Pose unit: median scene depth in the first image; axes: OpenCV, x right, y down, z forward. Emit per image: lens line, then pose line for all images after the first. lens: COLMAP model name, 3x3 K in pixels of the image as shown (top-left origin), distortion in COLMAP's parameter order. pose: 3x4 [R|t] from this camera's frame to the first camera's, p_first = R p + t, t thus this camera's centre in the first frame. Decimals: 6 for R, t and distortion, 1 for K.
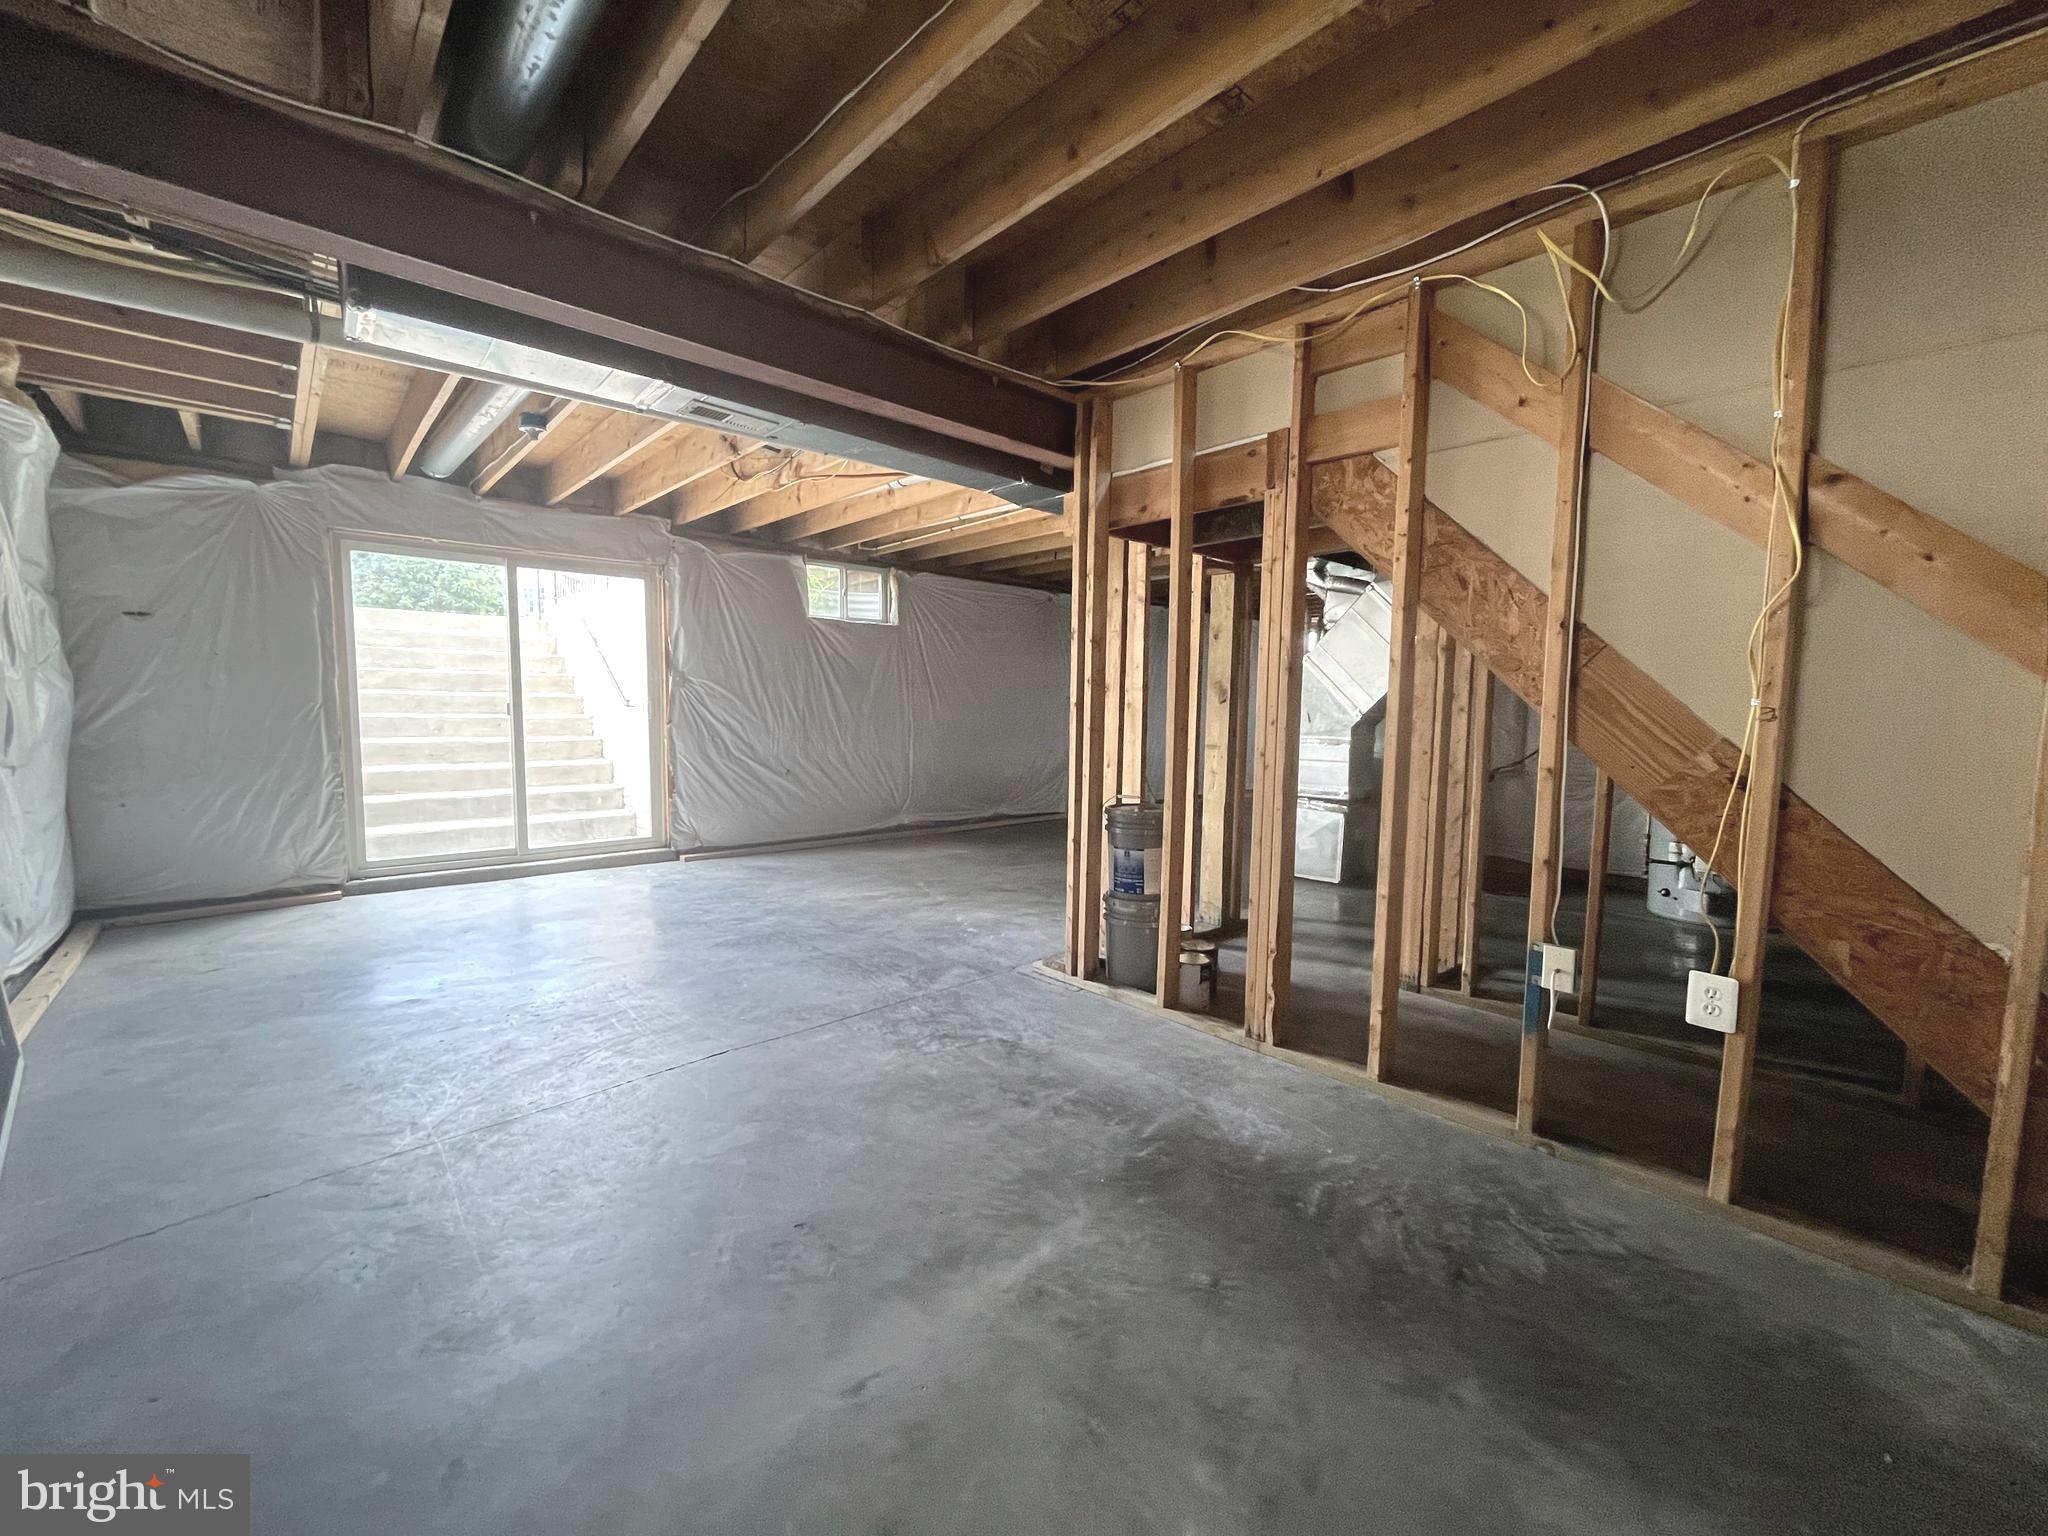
lens RADIAL K [[829.3, 0, 1016.9], [0, 829.3, 772.2], [0, 0, 1]] dist [-0.002899, -0.000019]
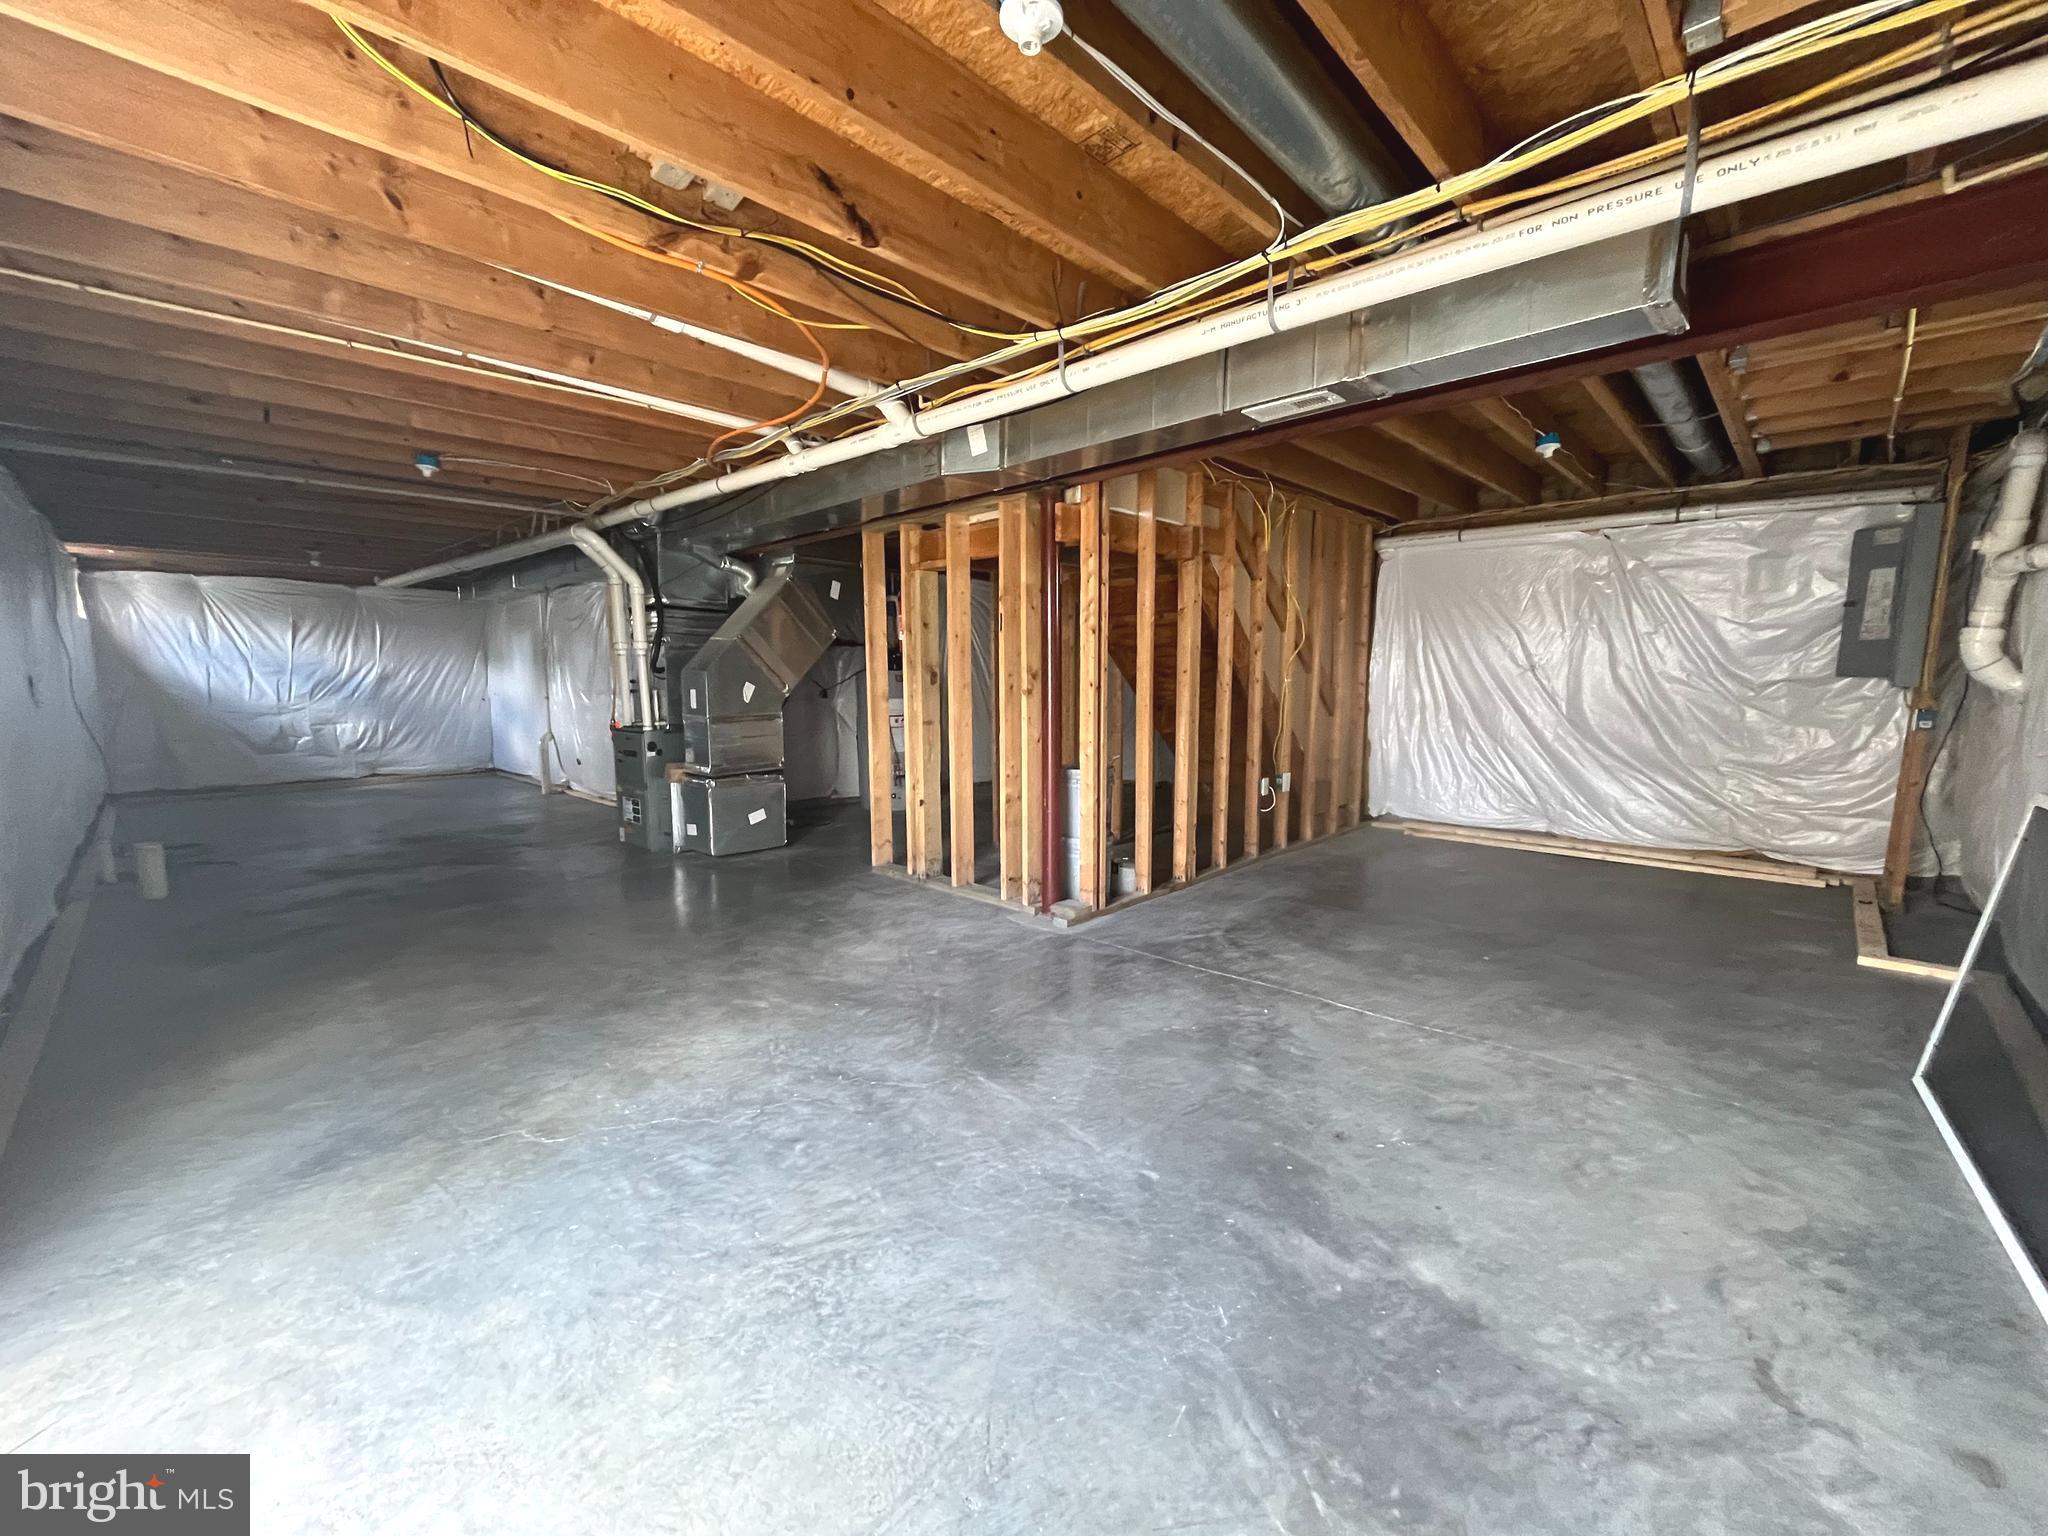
lens RADIAL K [[829.3, 0, 1016.9], [0, 829.3, 772.2], [0, 0, 1]] dist [-0.002899, -0.000019]
pose [[-0.062464, -0.127128, 0.989918, -0.958688], [0.090239, 0.987073, 0.132456, -0.107918], [-0.993959, 0.097602, -0.050184, 1.011051]]
